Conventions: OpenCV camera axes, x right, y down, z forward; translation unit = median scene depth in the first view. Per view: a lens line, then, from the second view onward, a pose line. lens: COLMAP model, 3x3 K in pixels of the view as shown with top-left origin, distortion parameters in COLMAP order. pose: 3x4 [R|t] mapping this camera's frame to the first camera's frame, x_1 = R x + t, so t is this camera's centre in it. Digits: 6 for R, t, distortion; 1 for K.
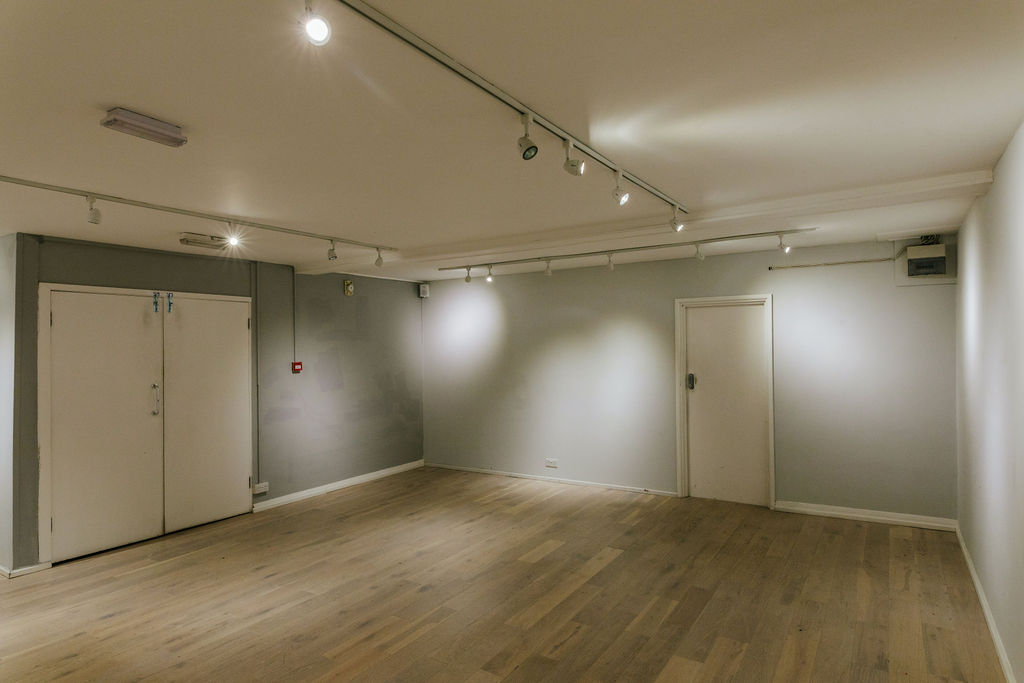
lens RADIAL K [[570.1, 0, 512.0], [0, 570.1, 341.5], [0, 0, 1]] dist [-0.002885, -0.000421]
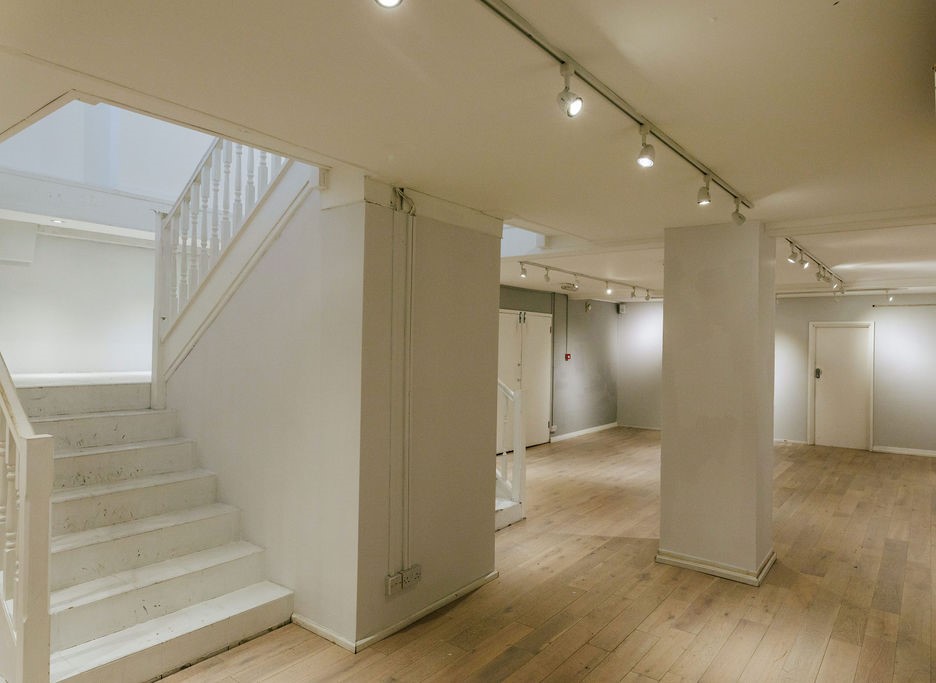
lens RADIAL K [[621.4, 0, 468.0], [0, 621.4, 341.5], [0, 0, 1]] dist [-0.006627, -0.002329]
pose [[0.998087, 0.029787, -0.054172, -0.599869], [-0.029717, 0.999556, 0.002097, 0.006150], [0.054211, -0.000483, 0.998529, -0.828992]]
